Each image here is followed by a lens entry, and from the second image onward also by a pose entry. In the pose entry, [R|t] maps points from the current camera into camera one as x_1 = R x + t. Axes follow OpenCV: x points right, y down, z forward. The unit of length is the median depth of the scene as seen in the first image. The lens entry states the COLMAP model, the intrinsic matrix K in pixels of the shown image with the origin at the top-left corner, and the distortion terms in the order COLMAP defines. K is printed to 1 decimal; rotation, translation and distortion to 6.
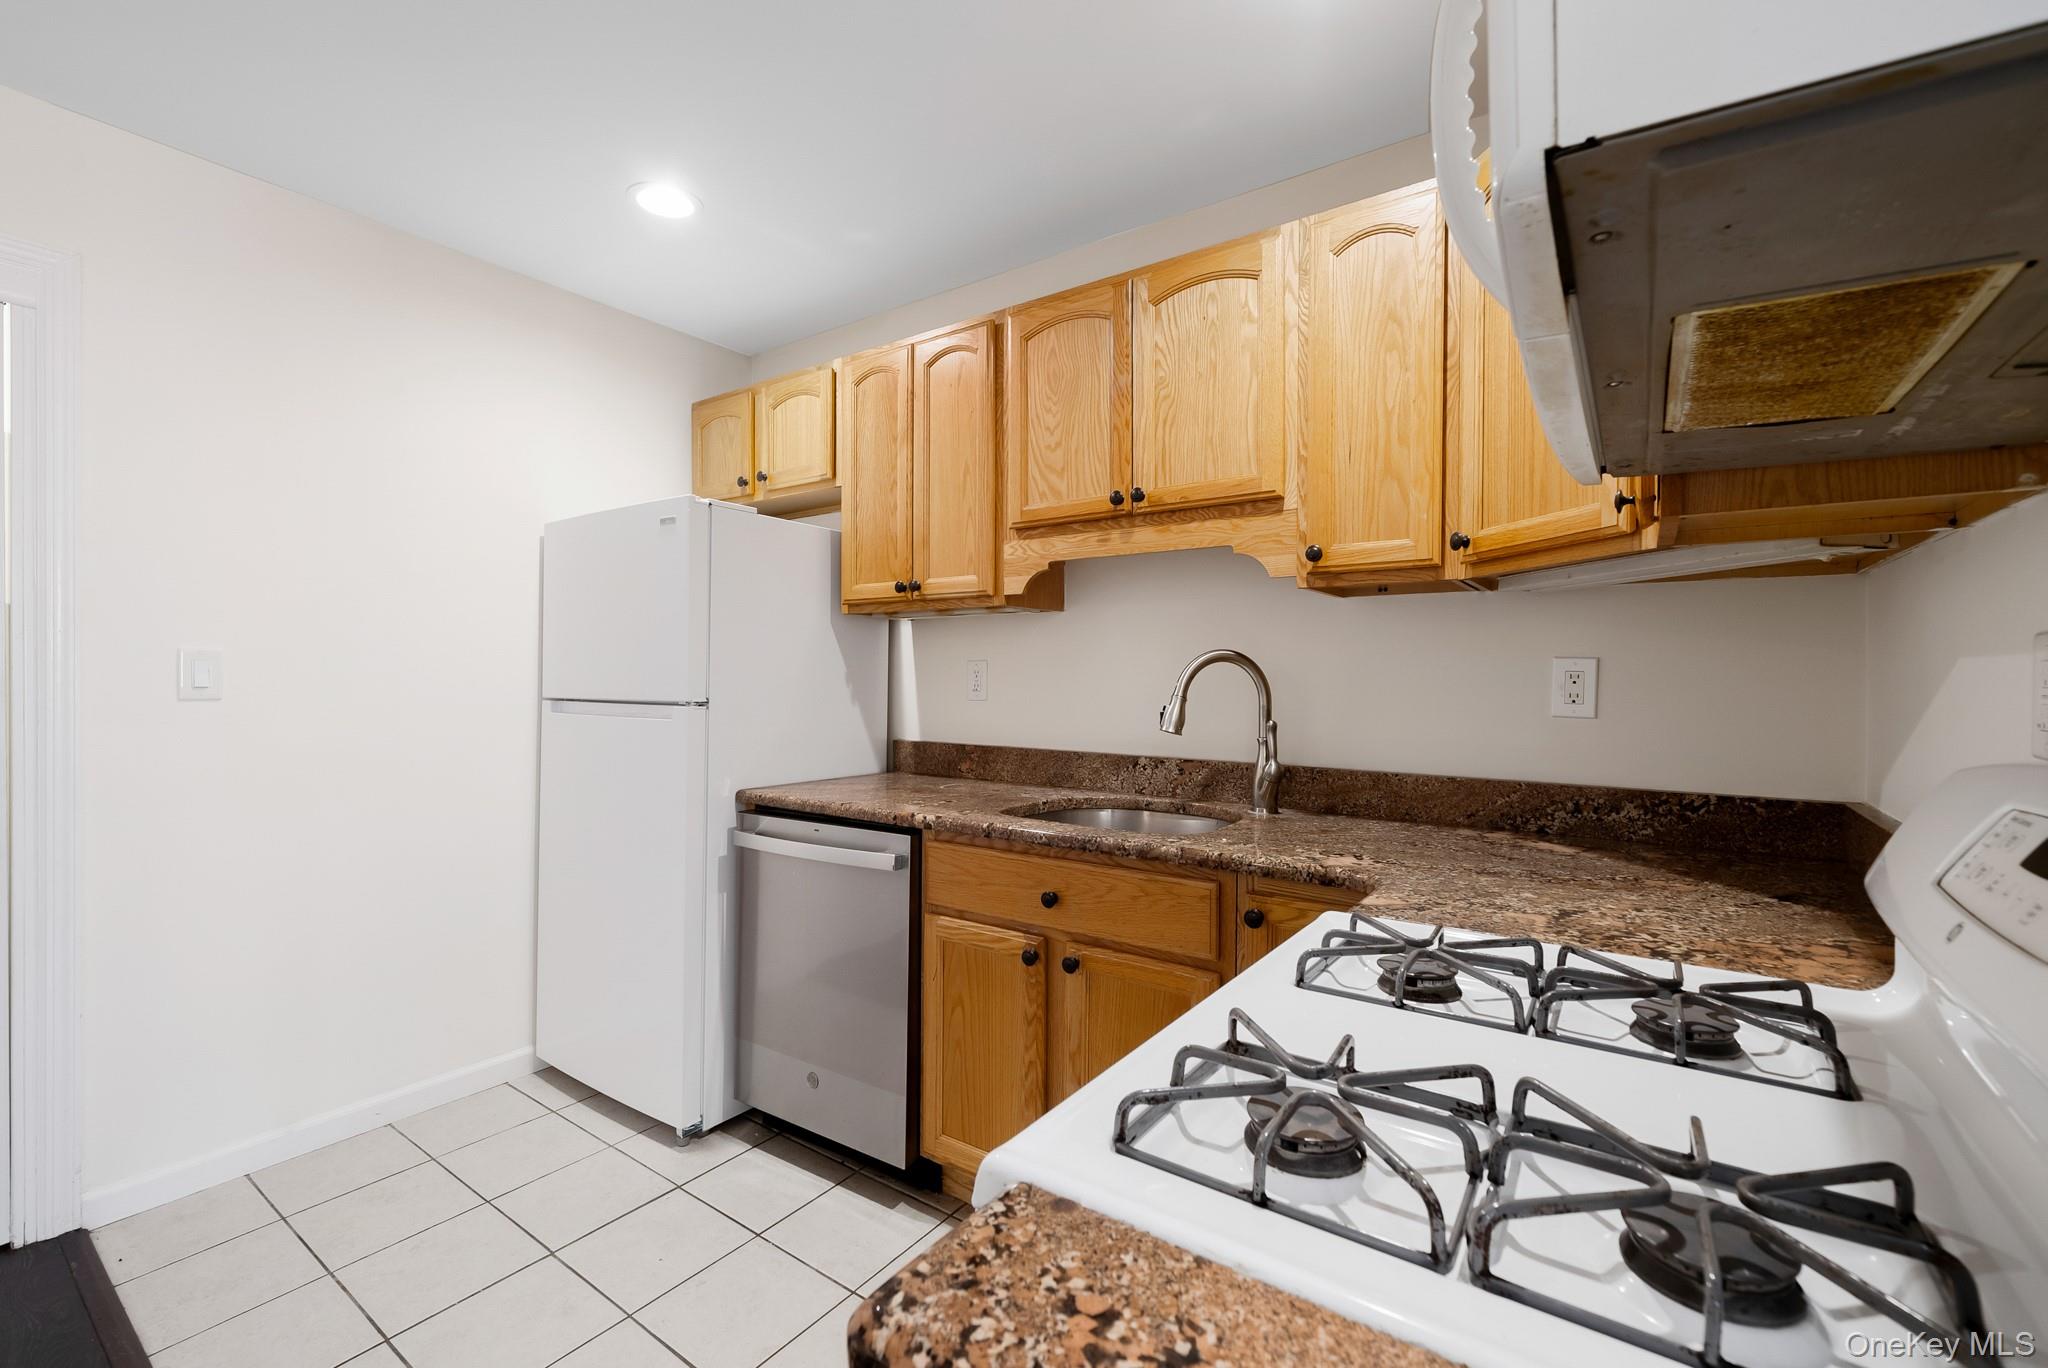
lens RADIAL K [[882.1, 0, 1006.6], [0, 882.1, 678.8], [0, 0, 1]] dist [0.006858, -0.002254]
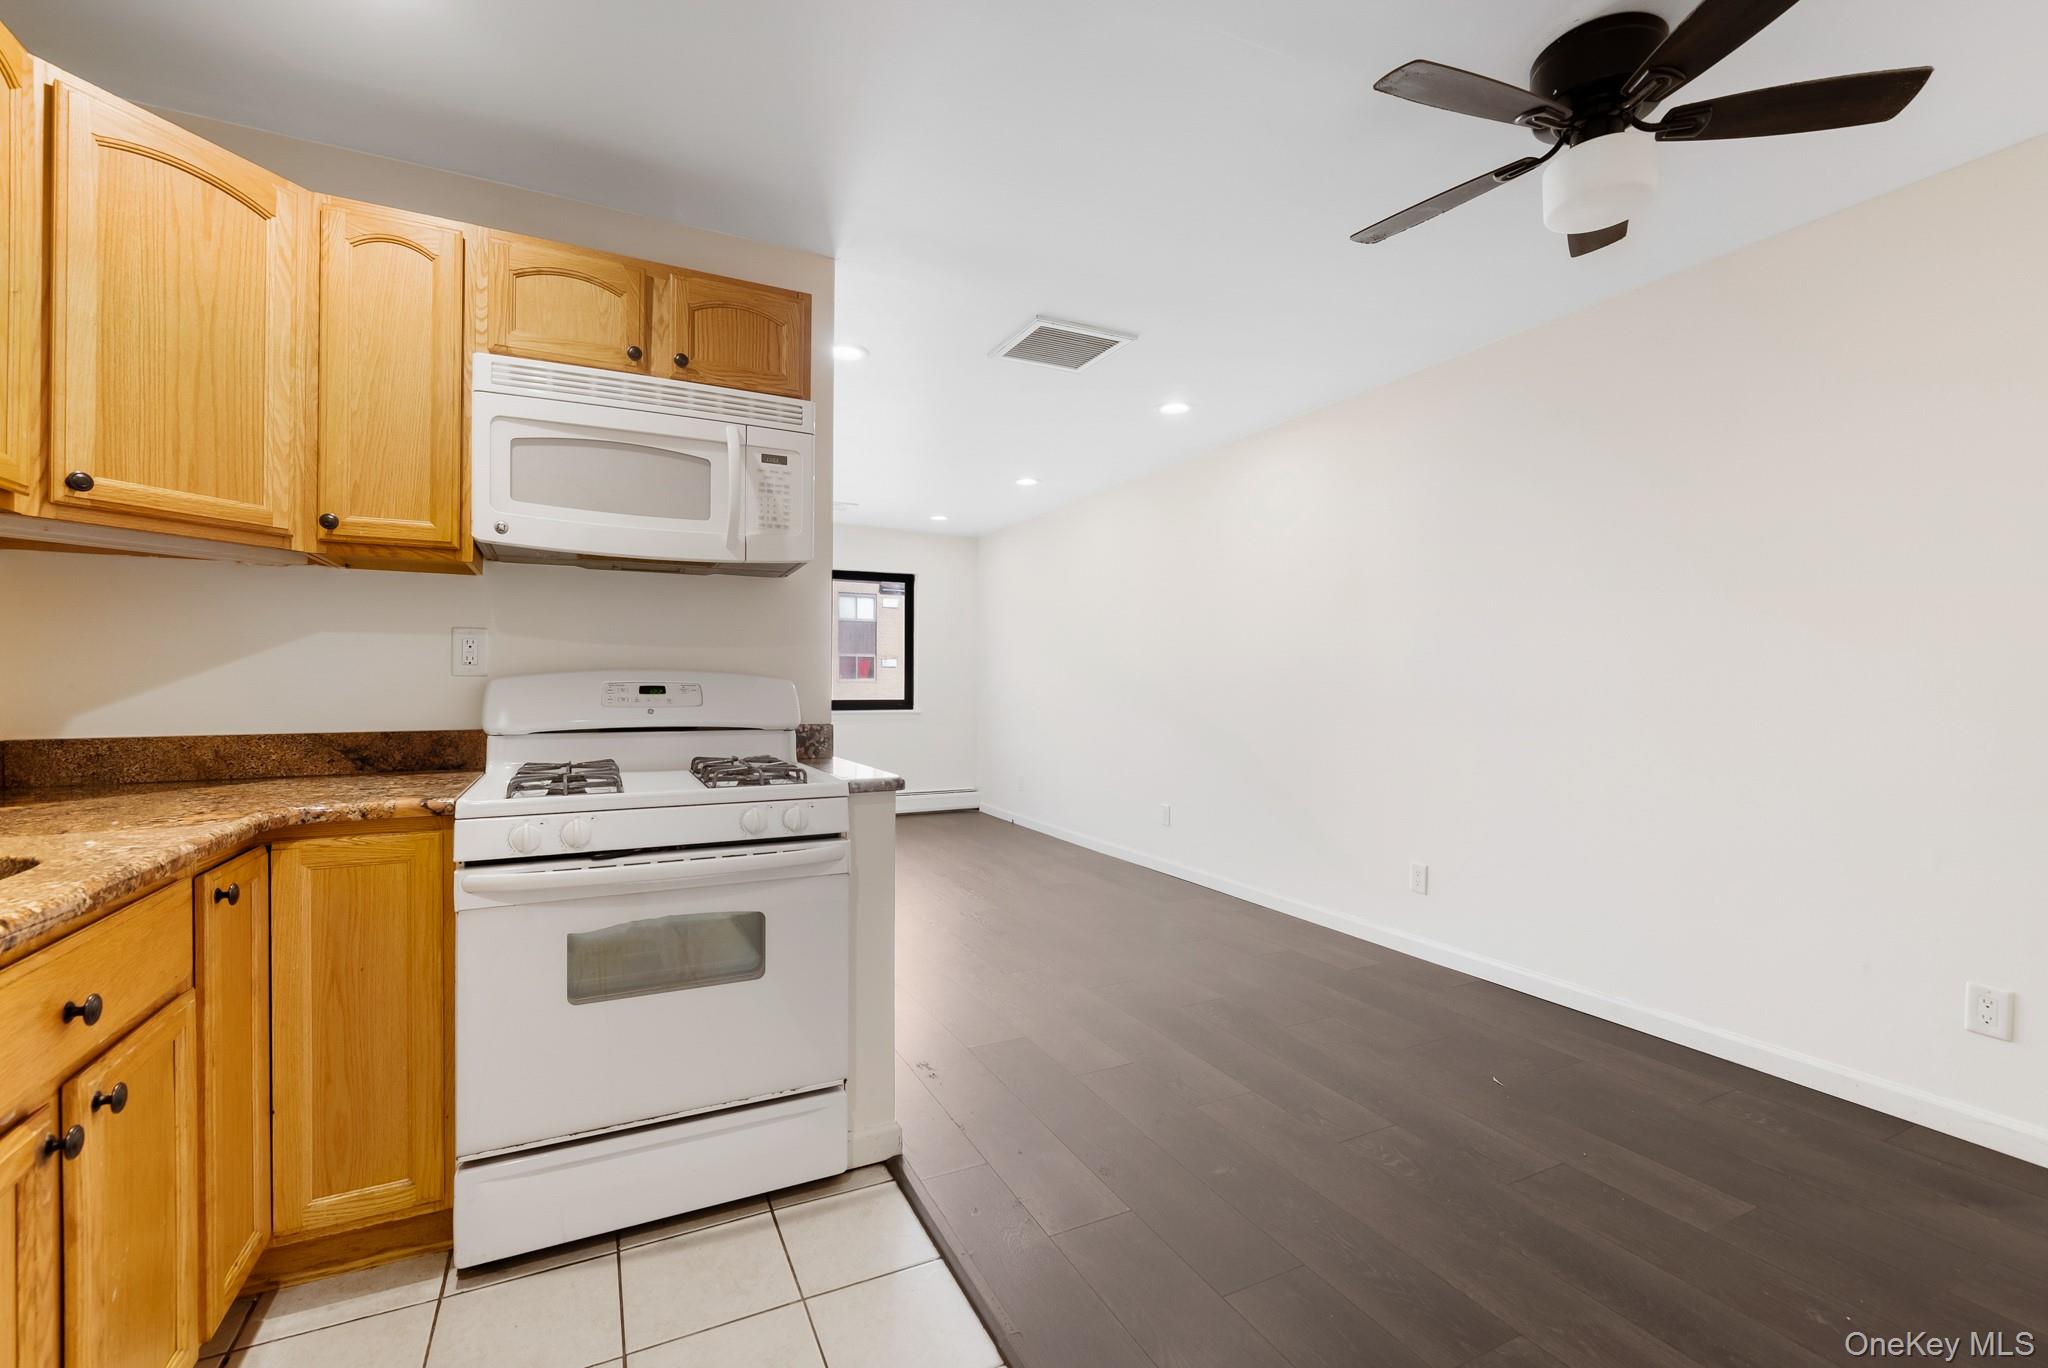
lens RADIAL K [[882.1, 0, 1038.6], [0, 882.1, 678.2], [0, 0, 1]] dist [0.006858, -0.002254]
pose [[-0.890749, -0.006134, 0.454455, -0.651463], [-0.005370, 0.999981, 0.002972, 0.034952], [-0.454465, 0.000207, -0.890765, 1.085757]]
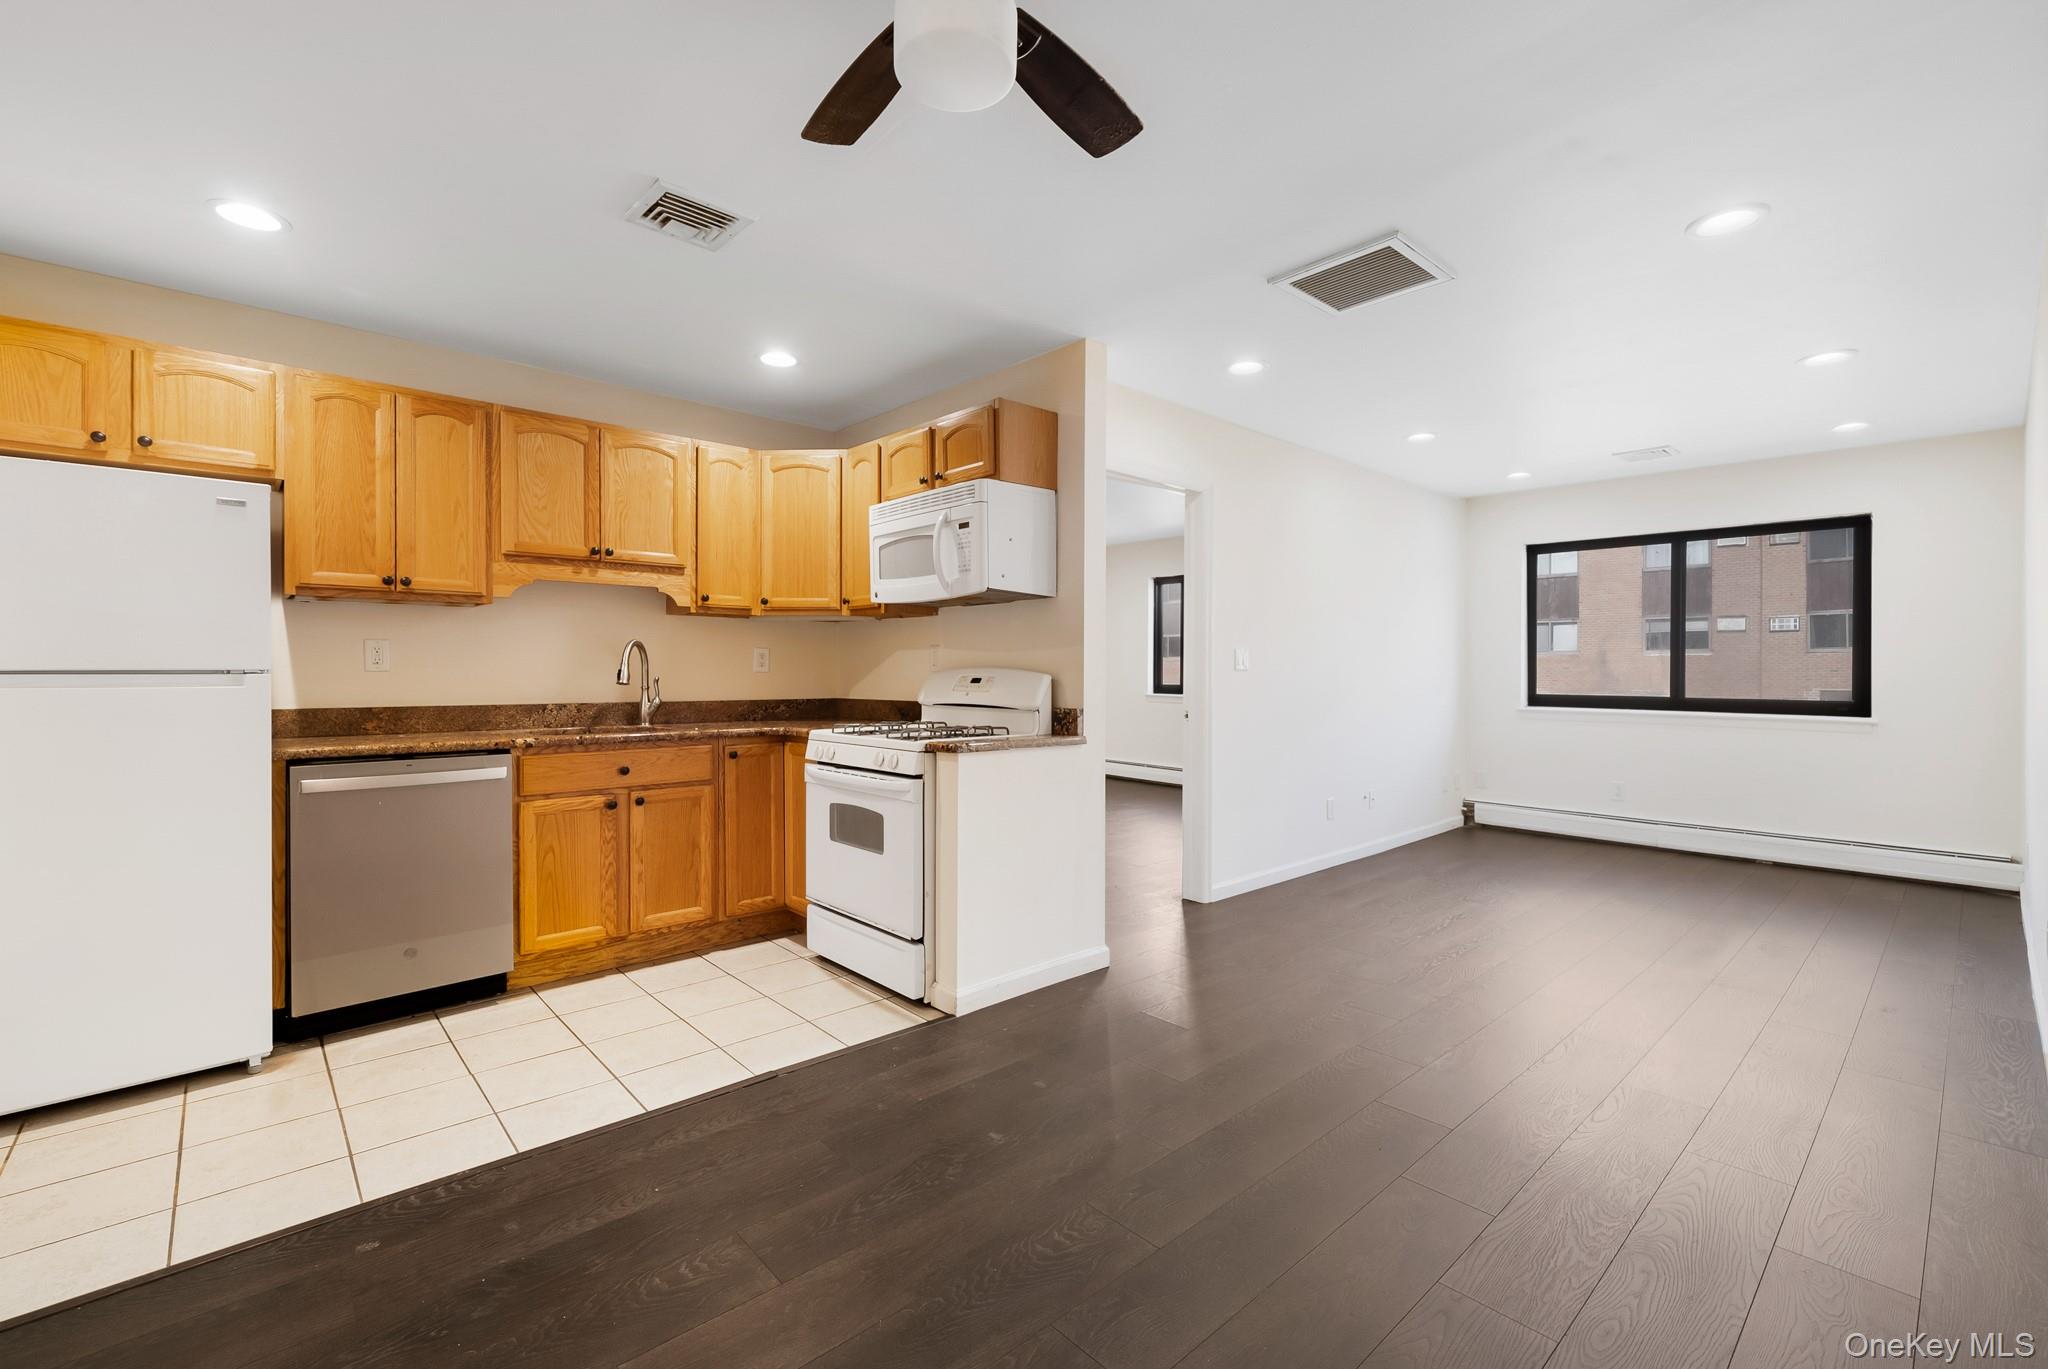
lens RADIAL K [[882.1, 0, 1011.2], [0, 882.1, 674.6], [0, 0, 1]] dist [0.006858, -0.002254]
pose [[0.212552, -0.008068, 0.977116, -1.434455], [0.004455, 0.999964, 0.007288, 0.031284], [-0.977140, 0.002804, 0.212580, -0.180815]]
